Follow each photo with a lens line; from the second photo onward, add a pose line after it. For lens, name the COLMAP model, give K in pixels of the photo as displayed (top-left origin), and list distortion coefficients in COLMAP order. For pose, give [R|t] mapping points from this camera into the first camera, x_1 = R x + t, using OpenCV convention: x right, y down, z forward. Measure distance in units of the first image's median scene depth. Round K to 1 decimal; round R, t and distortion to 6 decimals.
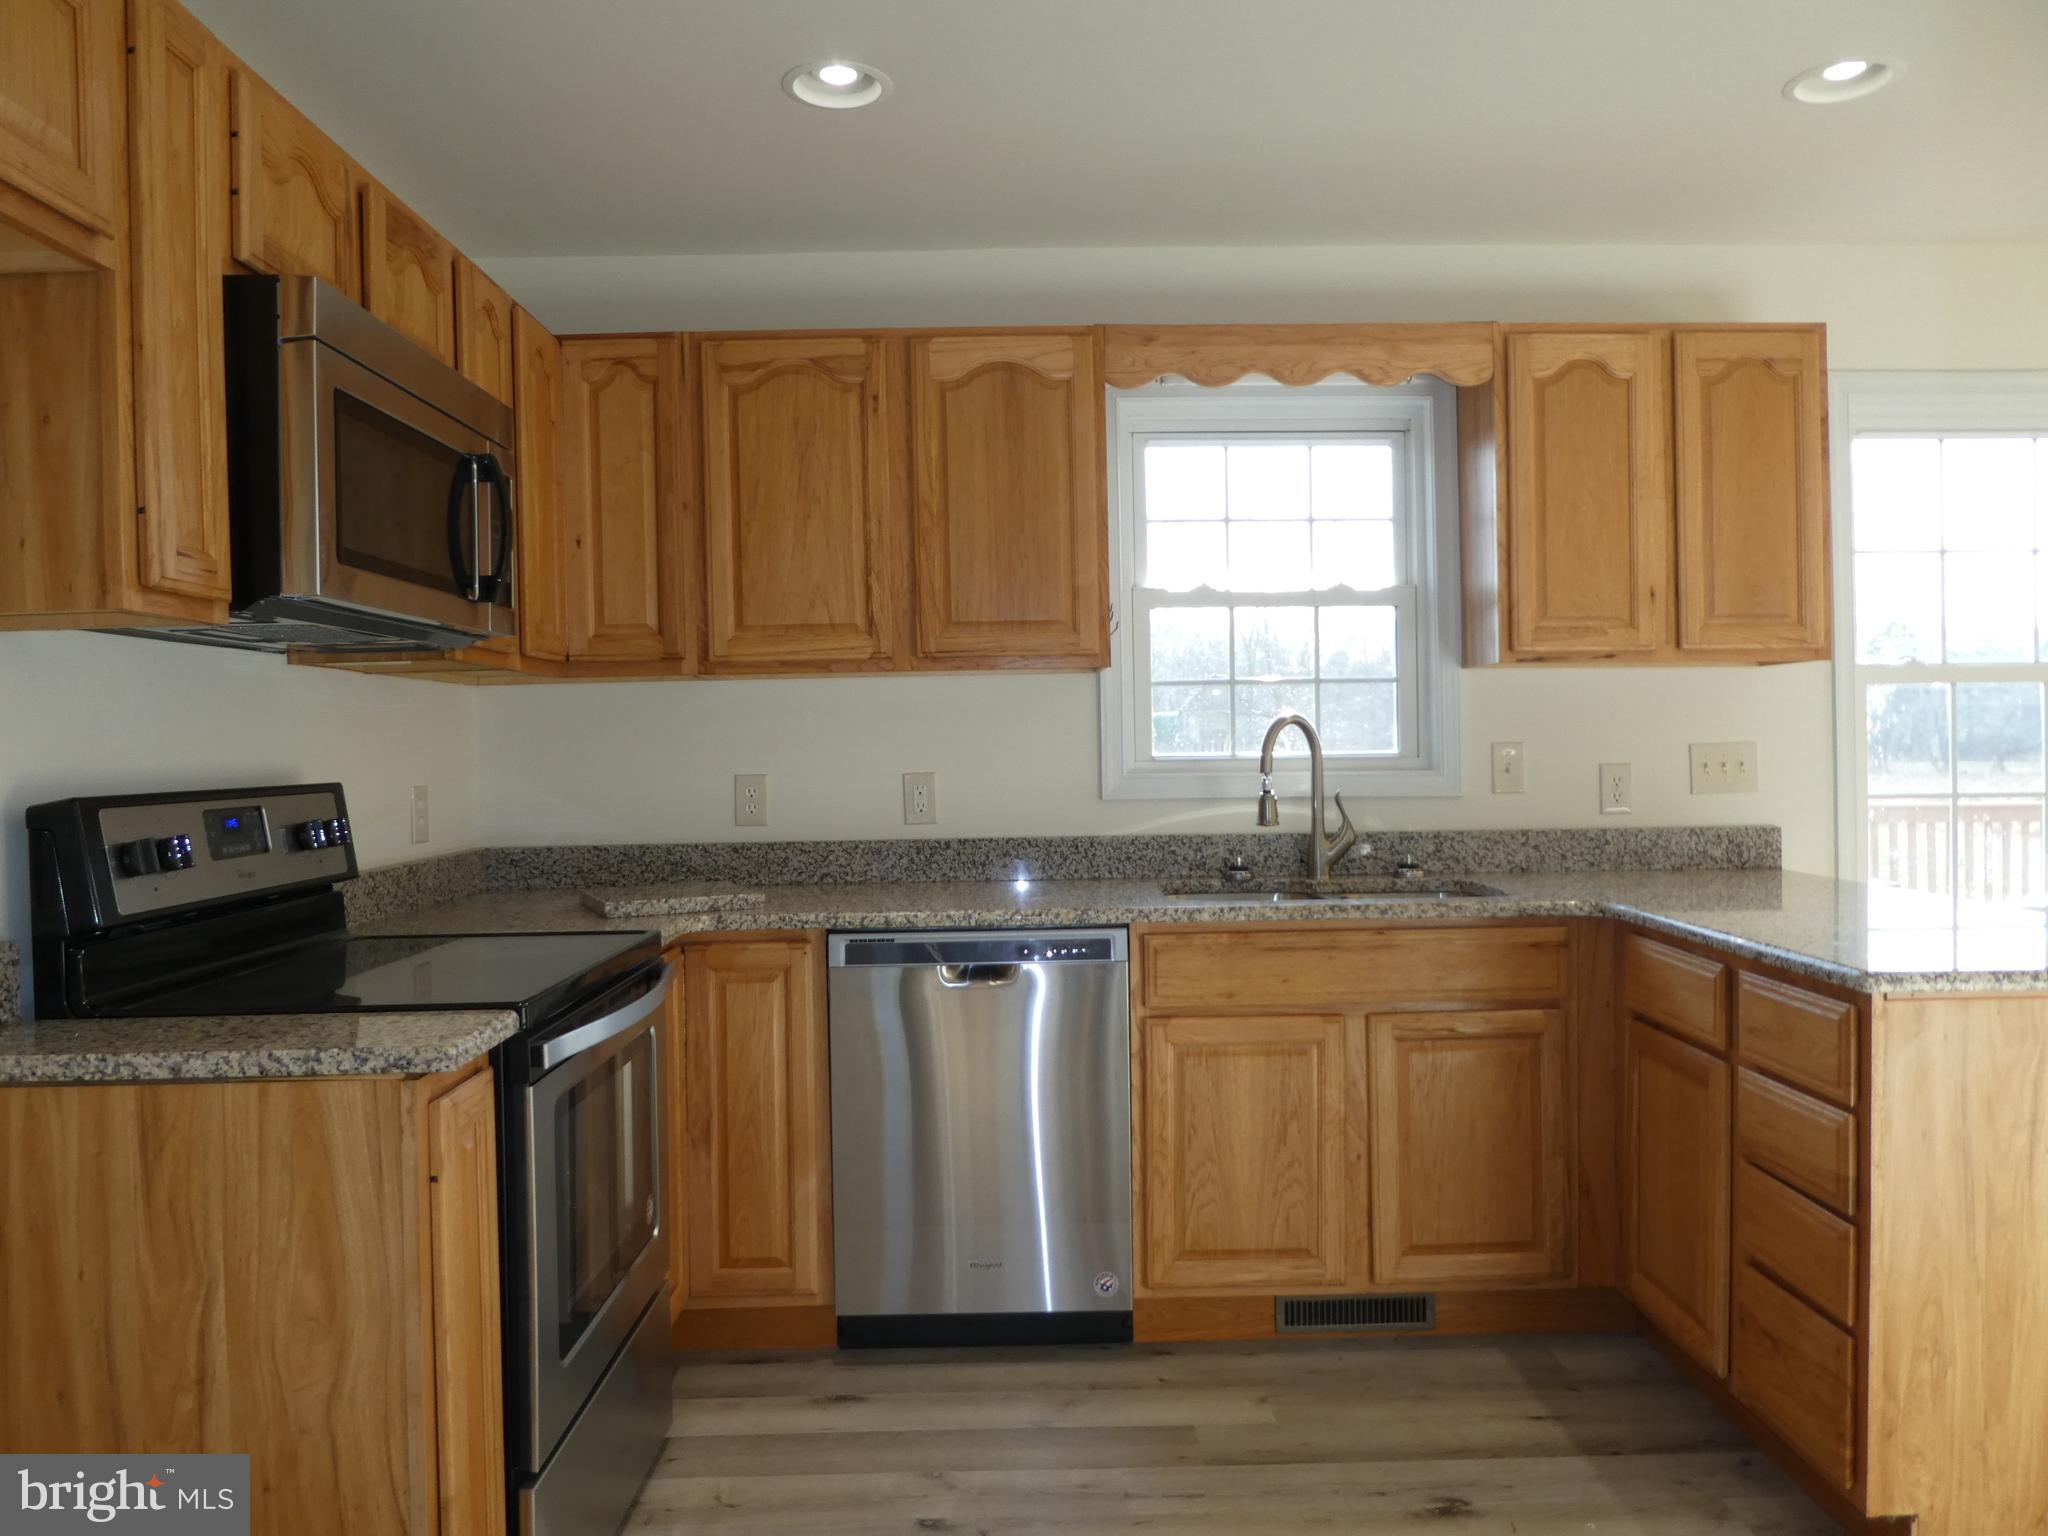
lens RADIAL K [[1467.7, 0, 1053.4], [0, 1467.7, 744.1], [0, 0, 1]] dist [-0.027714, 0.011963]
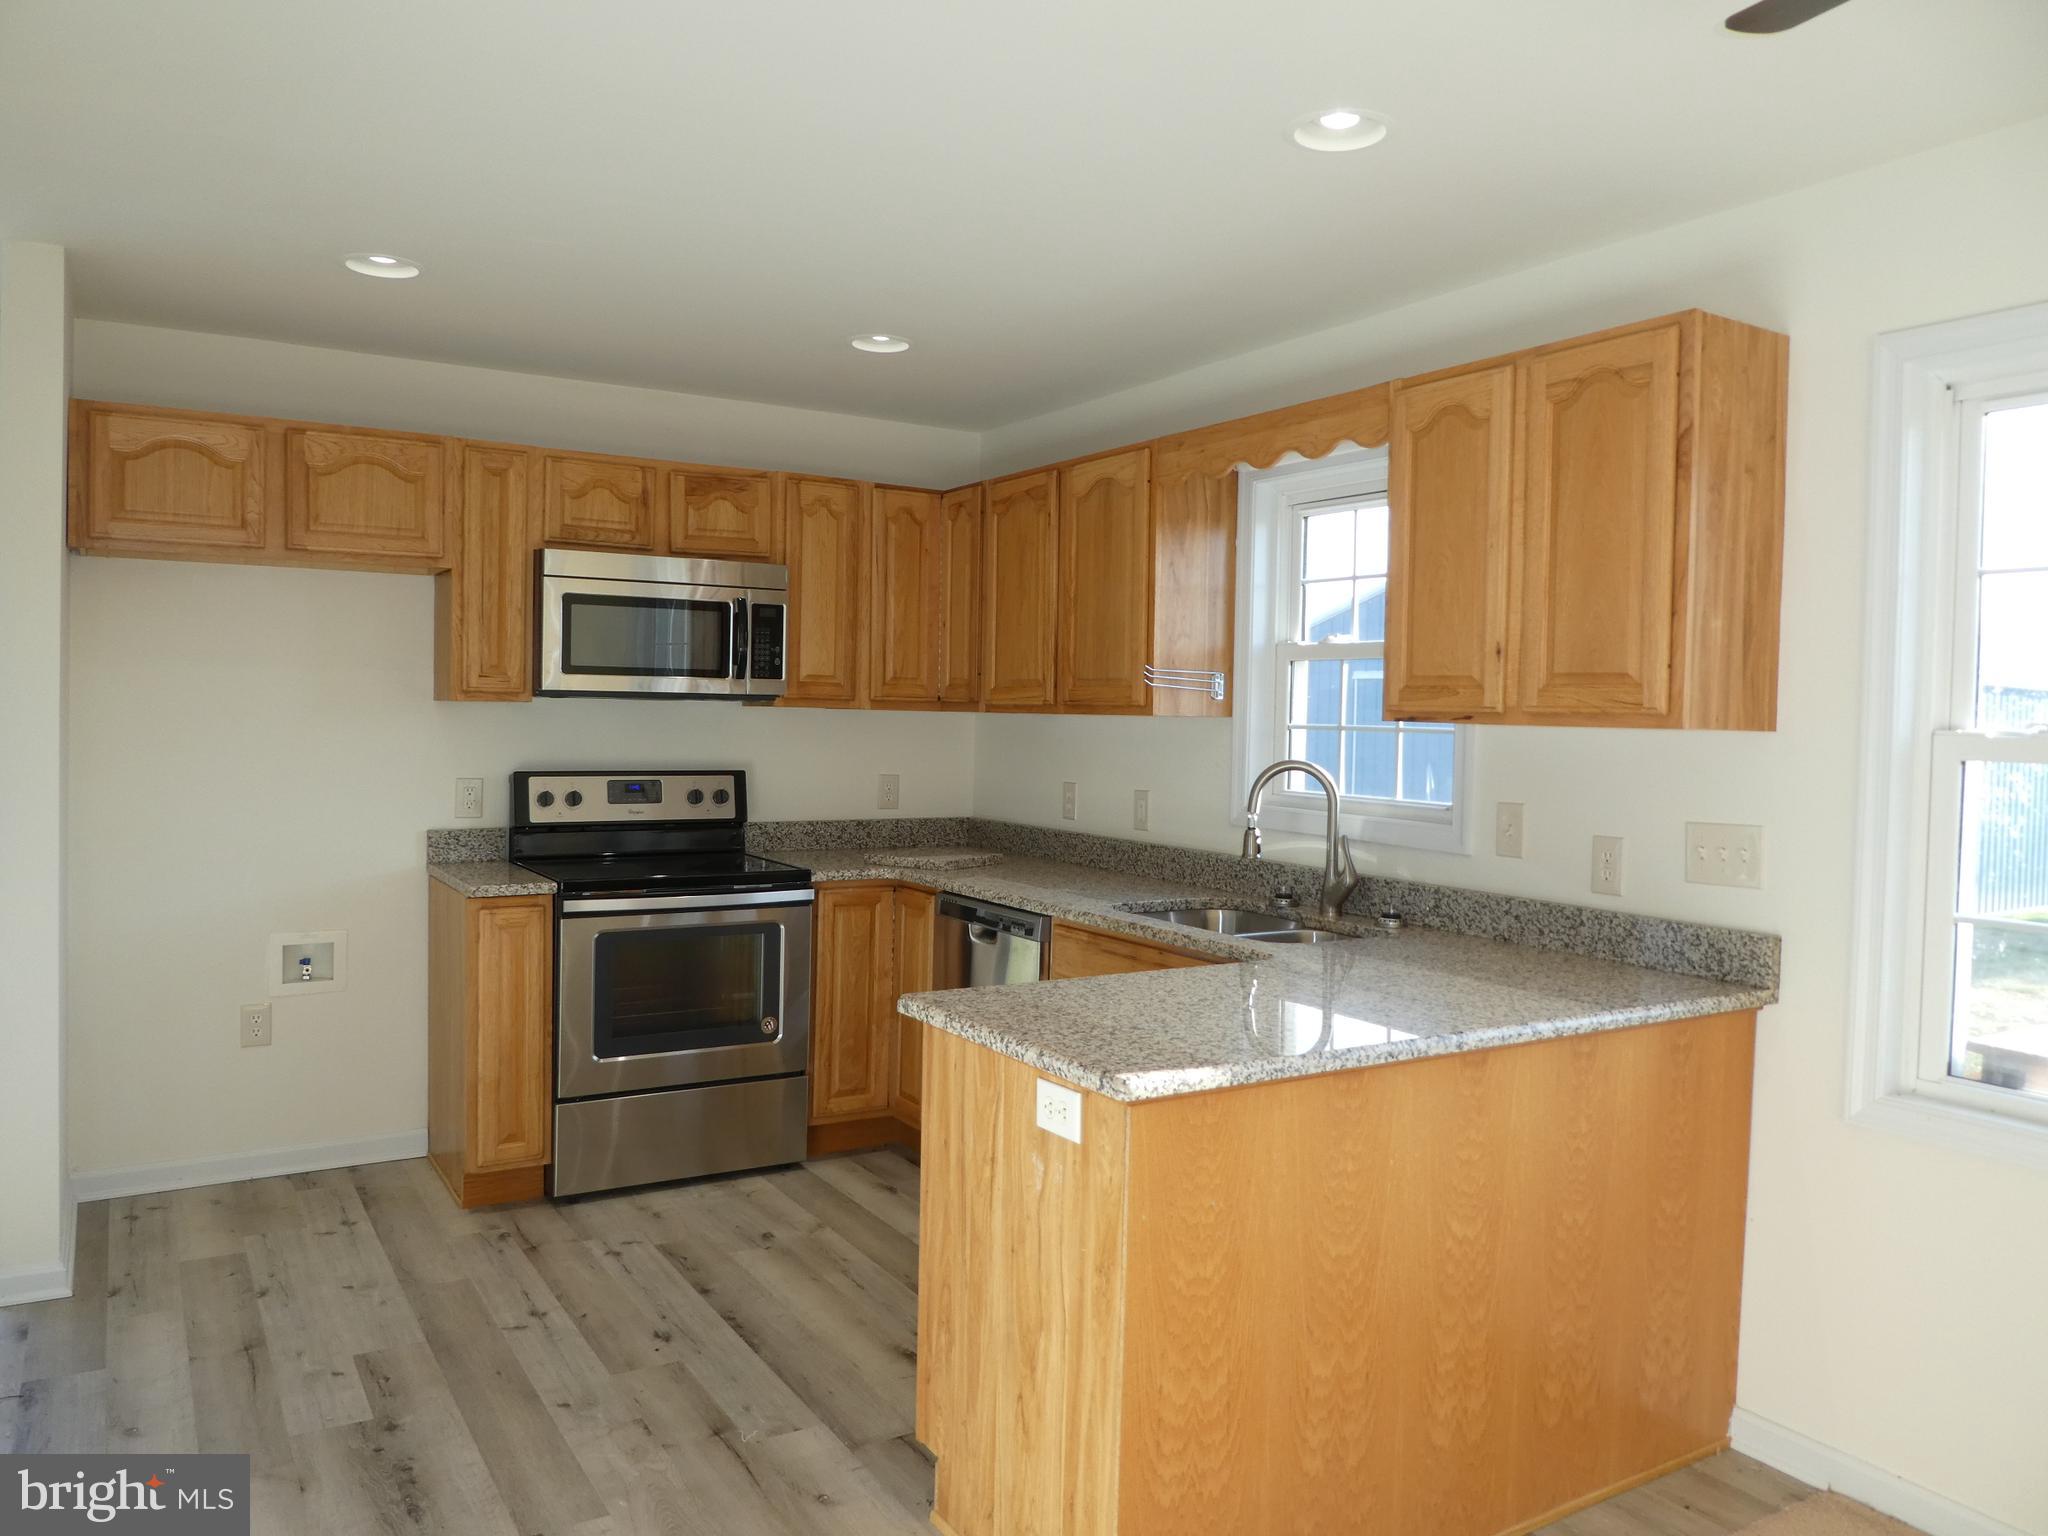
lens RADIAL K [[1467.7, 0, 1028.0], [0, 1467.7, 744.2], [0, 0, 1]] dist [-0.027714, 0.011963]
pose [[0.512812, 0.044802, -0.857331, 1.054139], [-0.035194, 0.998895, 0.031148, -0.062914], [0.857779, 0.014200, 0.513822, 0.277996]]
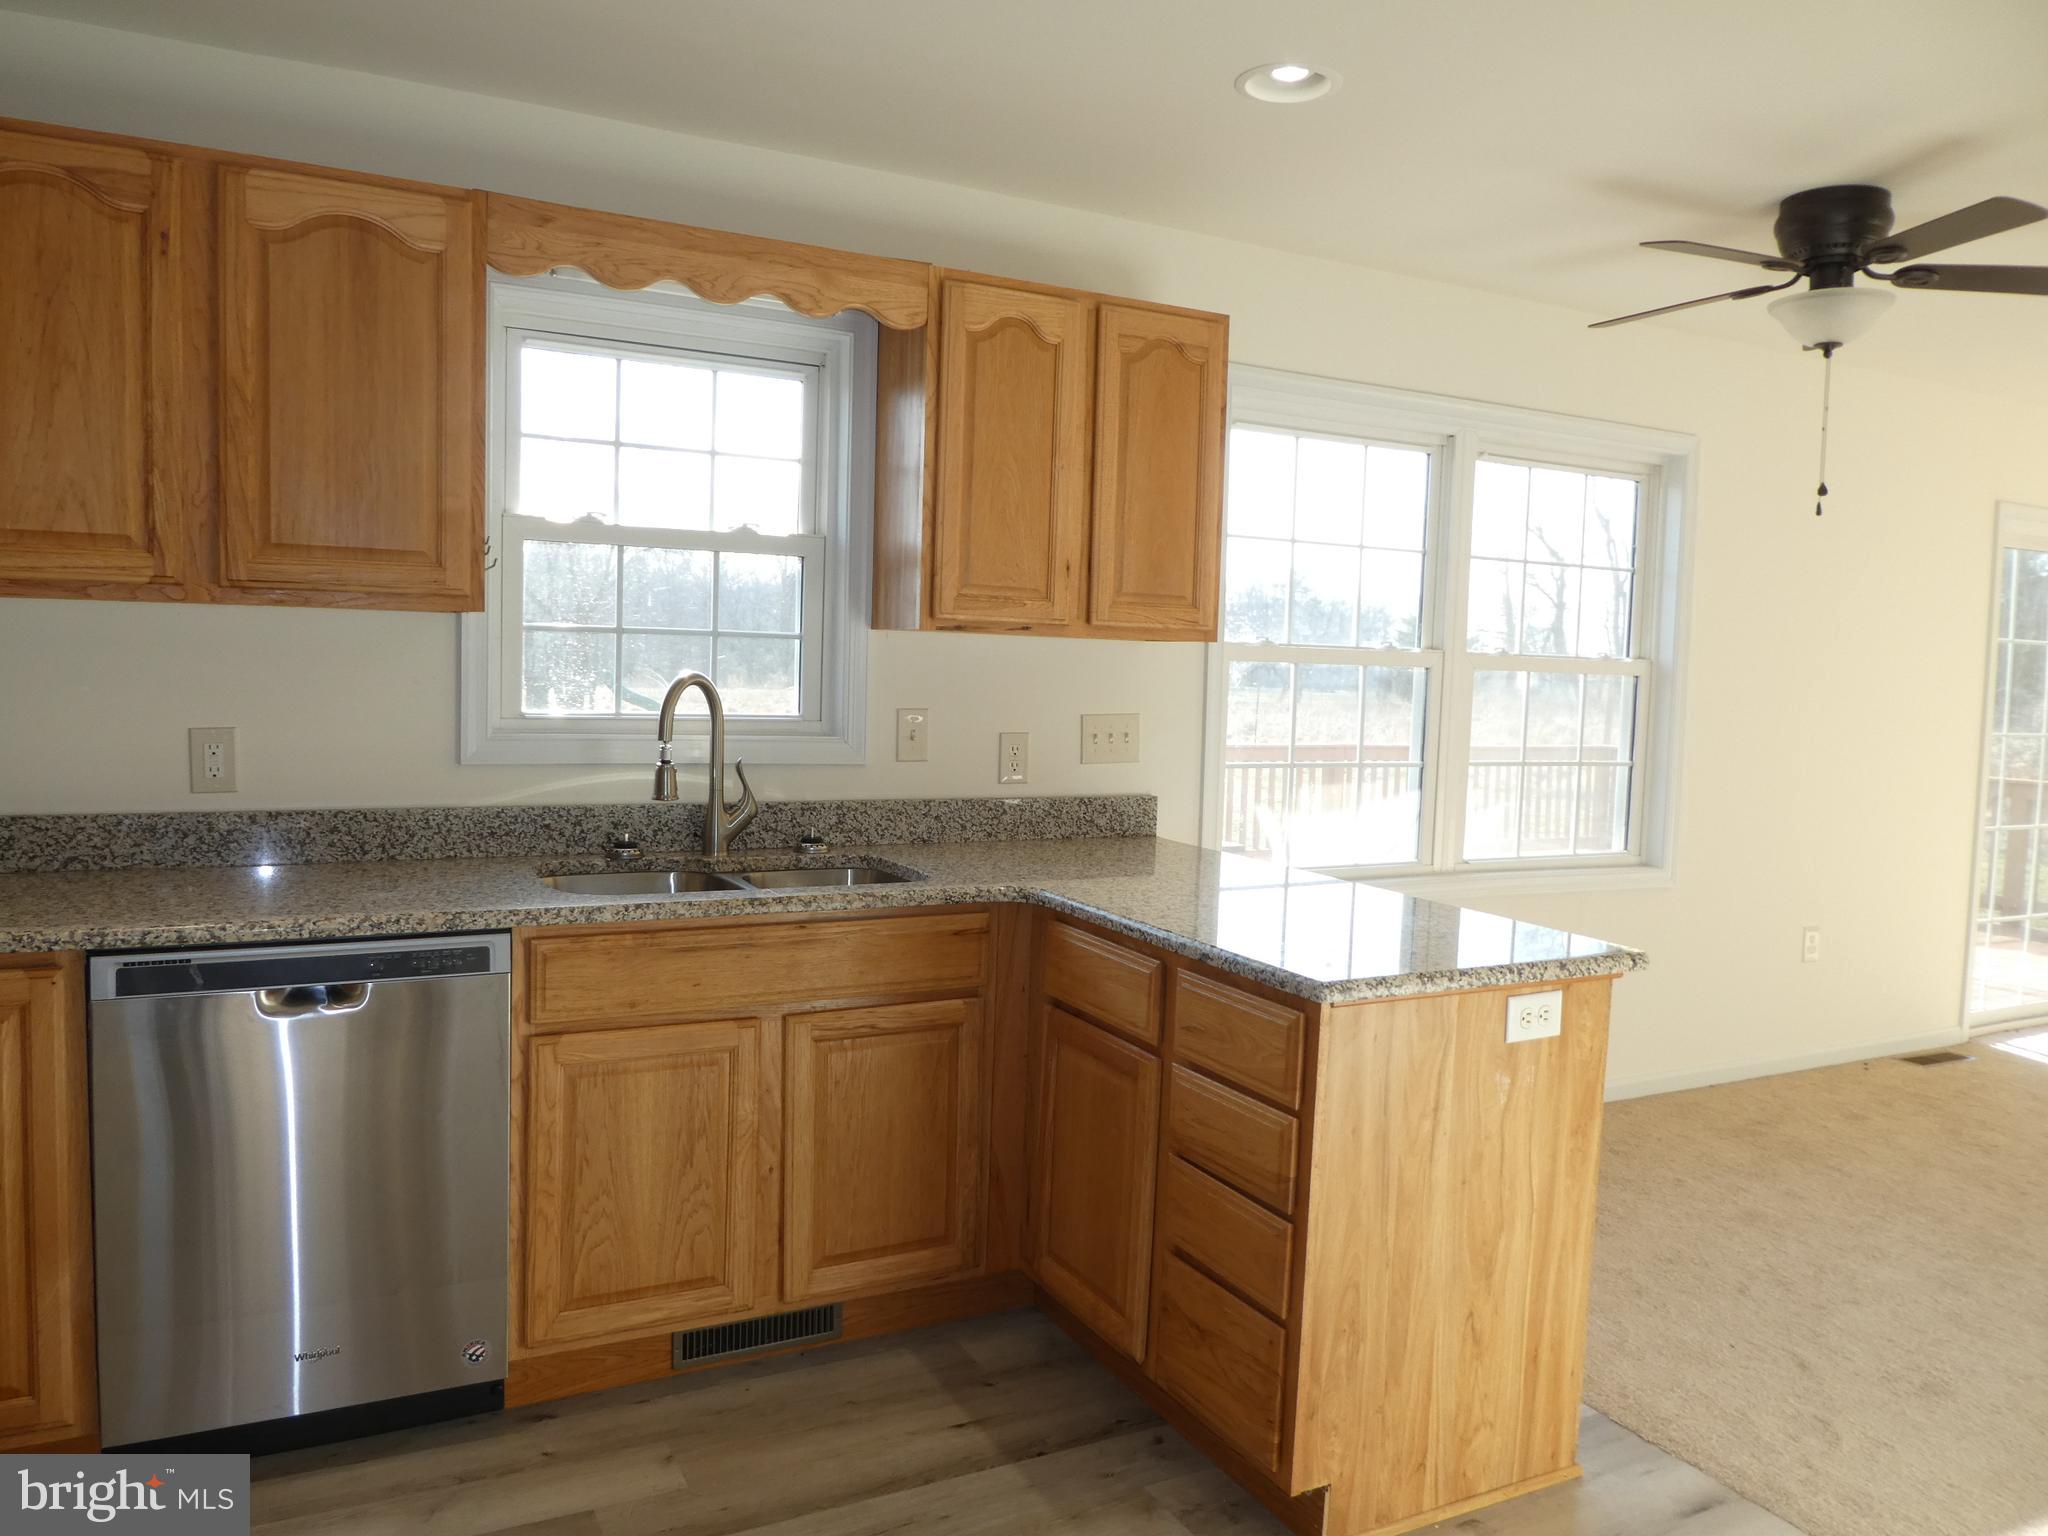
lens RADIAL K [[1467.7, 0, 1046.2], [0, 1467.7, 744.3], [0, 0, 1]] dist [-0.027714, 0.011963]
pose [[0.892043, 0.015530, 0.451683, -0.050060], [-0.043466, 0.997725, 0.051538, -0.034216], [-0.449855, -0.065607, 0.890689, 0.115261]]
